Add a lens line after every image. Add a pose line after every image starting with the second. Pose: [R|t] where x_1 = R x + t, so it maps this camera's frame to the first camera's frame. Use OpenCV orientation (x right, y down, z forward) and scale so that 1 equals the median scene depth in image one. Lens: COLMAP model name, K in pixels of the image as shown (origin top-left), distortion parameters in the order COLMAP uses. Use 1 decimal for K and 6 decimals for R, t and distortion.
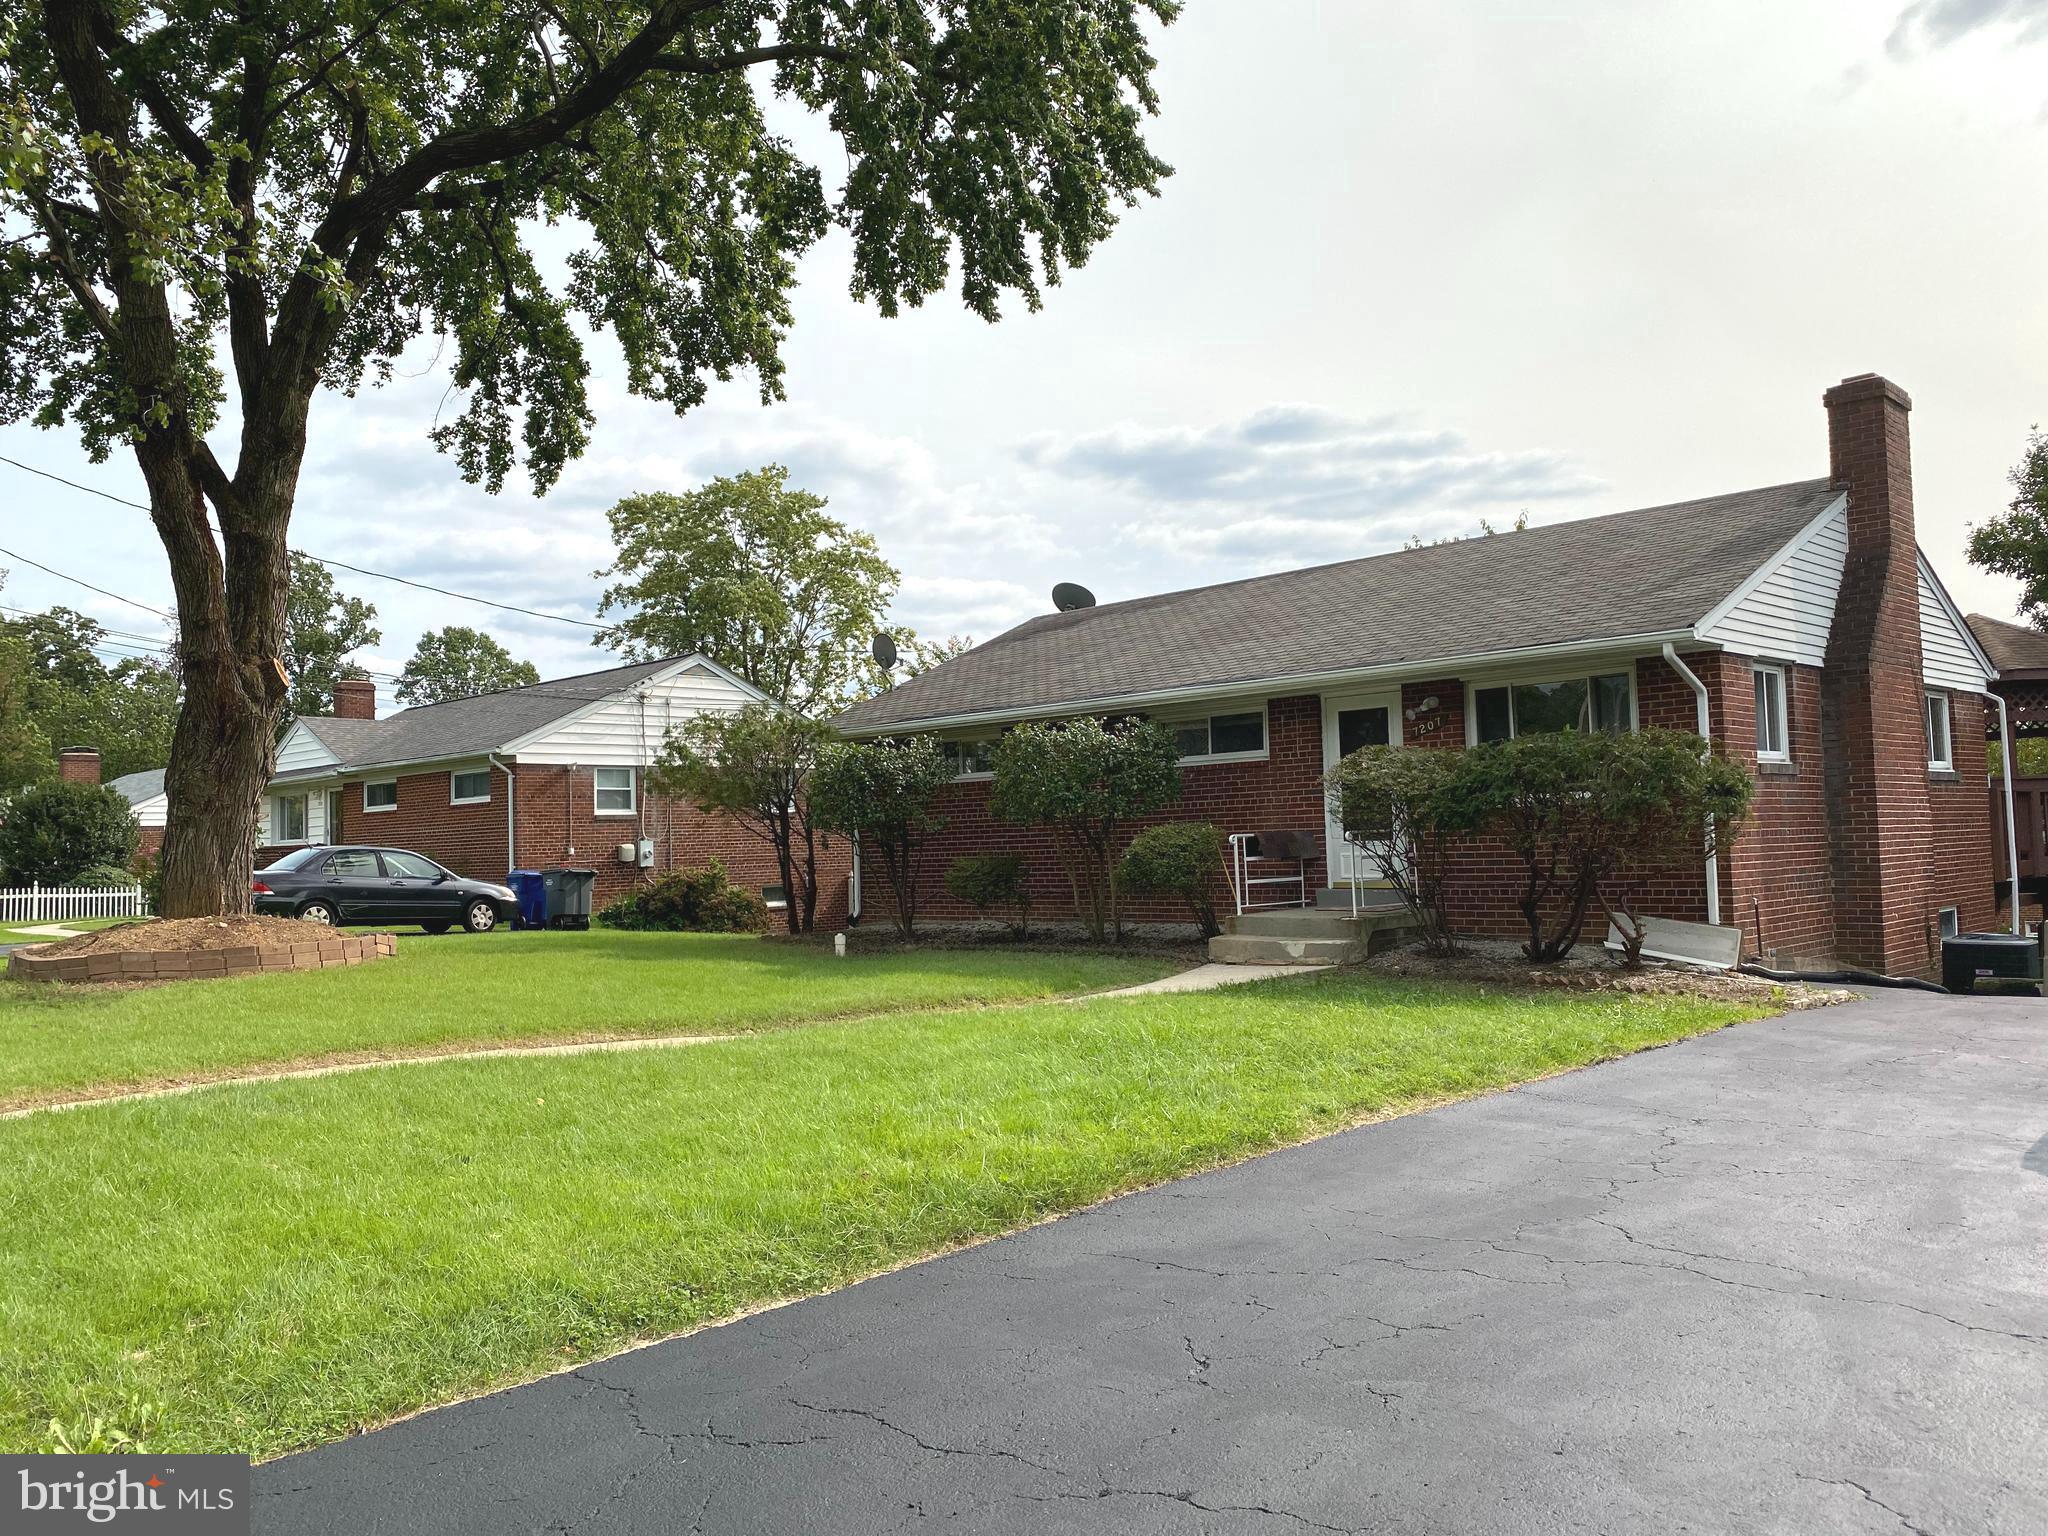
lens RADIAL K [[1556.4, 0, 1038.7], [0, 1556.4, 764.9], [0, 0, 1]] dist [0.088679, -0.050062]
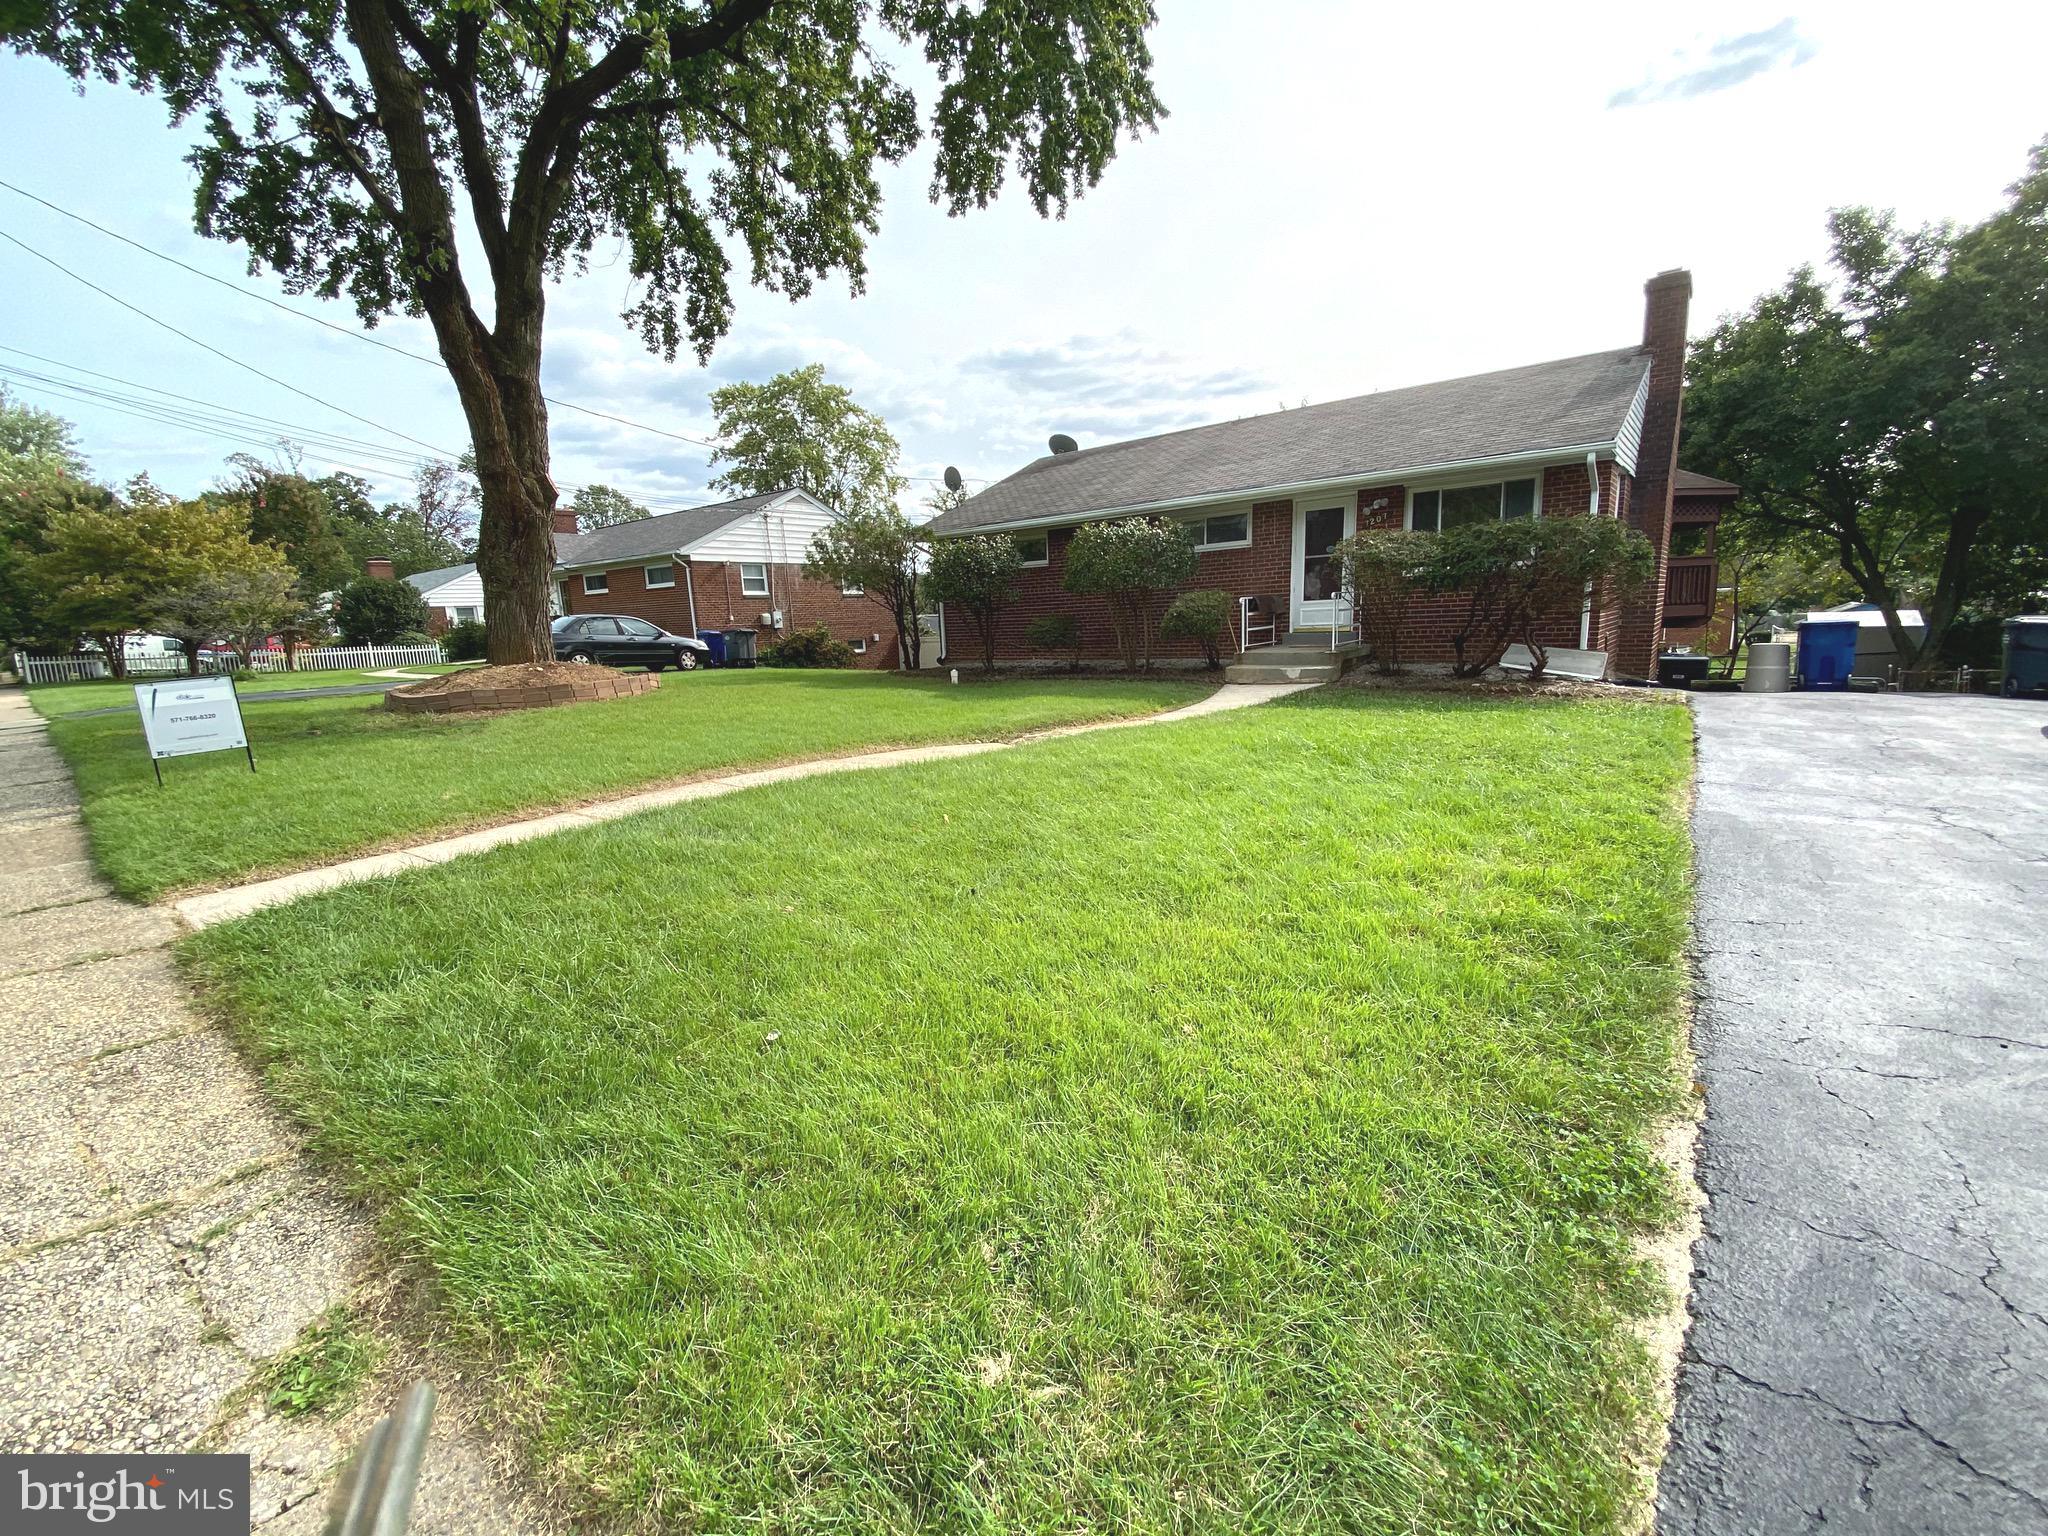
lens RADIAL K [[836.6, 0, 1017.5], [0, 836.6, 765.1], [0, 0, 1]] dist [0.018755, -0.003966]
pose [[0.994449, -0.031583, 0.100371, -0.122778], [0.008196, 0.974242, 0.225357, 0.013532], [-0.104903, -0.223283, 0.969092, 0.152183]]
